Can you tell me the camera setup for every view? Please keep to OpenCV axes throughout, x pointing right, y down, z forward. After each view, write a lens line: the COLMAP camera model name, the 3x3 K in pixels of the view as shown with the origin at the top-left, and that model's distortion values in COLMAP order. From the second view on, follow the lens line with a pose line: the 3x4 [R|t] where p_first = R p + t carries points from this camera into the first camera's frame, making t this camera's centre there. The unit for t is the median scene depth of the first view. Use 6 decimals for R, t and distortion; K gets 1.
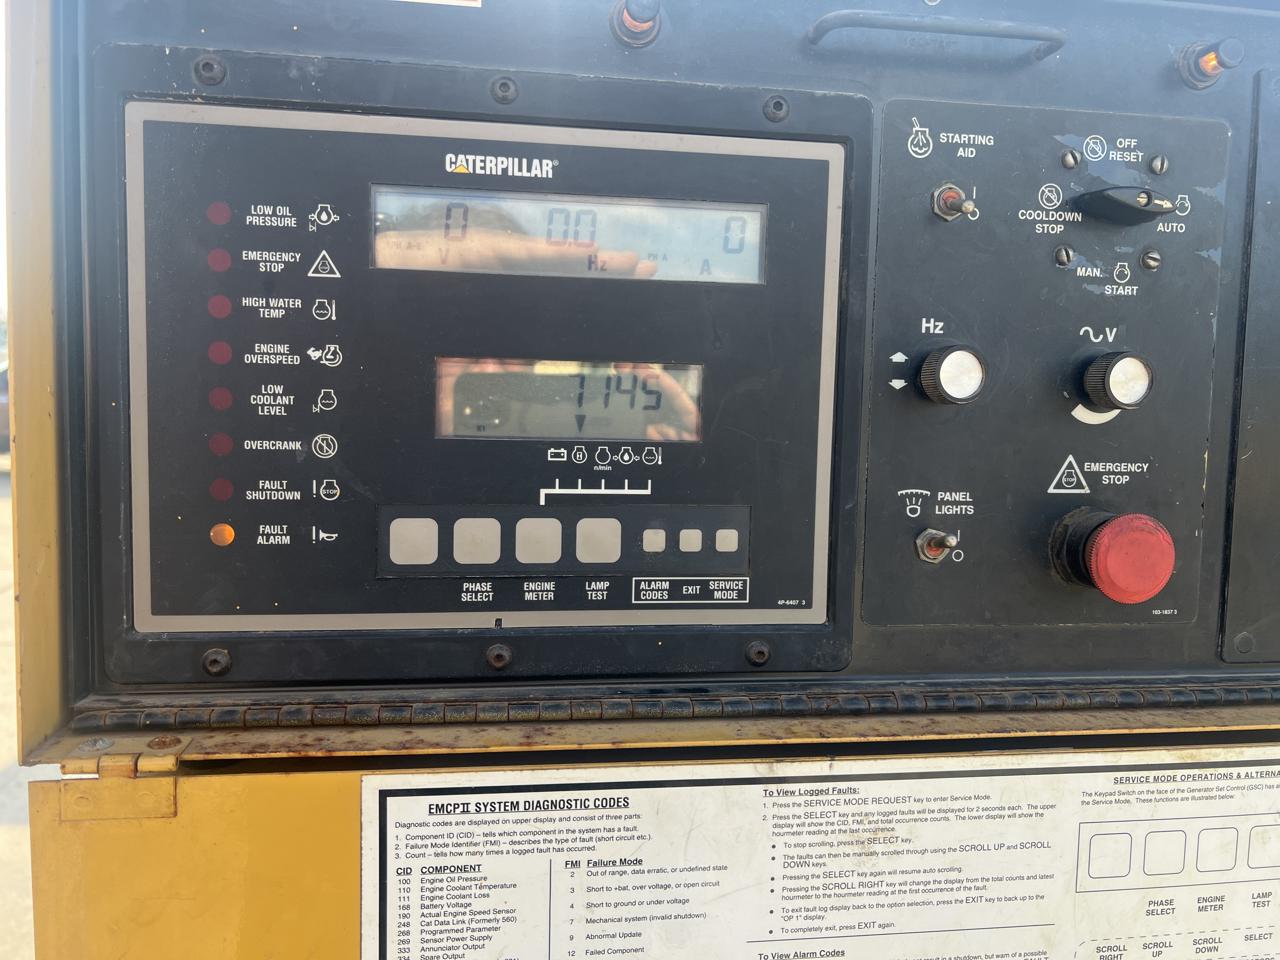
lens RADIAL K [[963.3, 0, 653.6], [0, 963.3, 500.6], [0, 0, 1]] dist [0.063157, -0.076723]
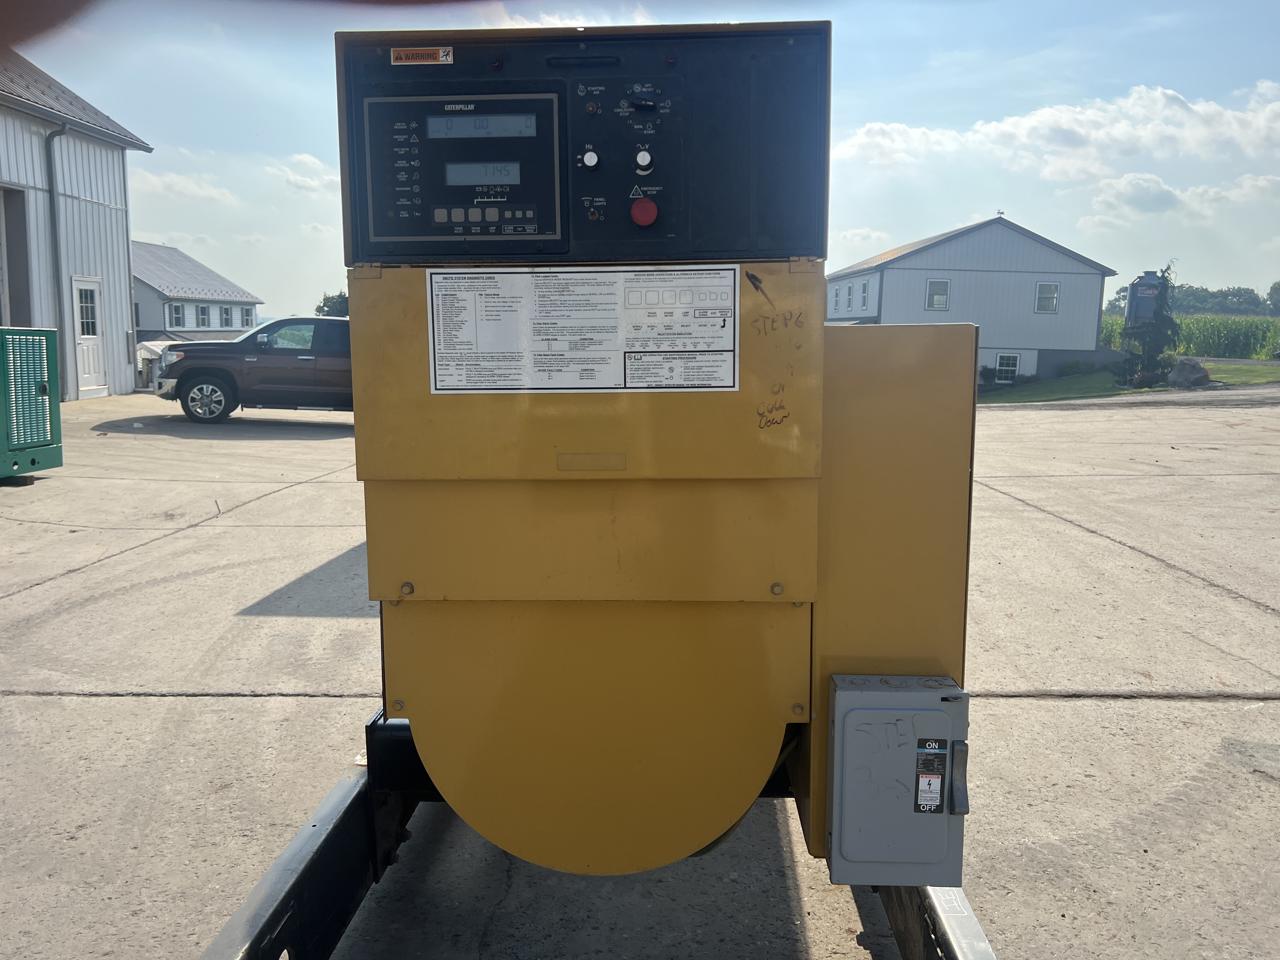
lens RADIAL K [[963.3, 0, 648.0], [0, 963.3, 472.1], [0, 0, 1]] dist [0.063157, -0.076723]
pose [[0.983307, -0.010061, -0.181674, 1.120462], [0.017286, 0.999120, 0.038227, 0.844281], [0.181130, -0.040730, 0.982615, -2.367846]]
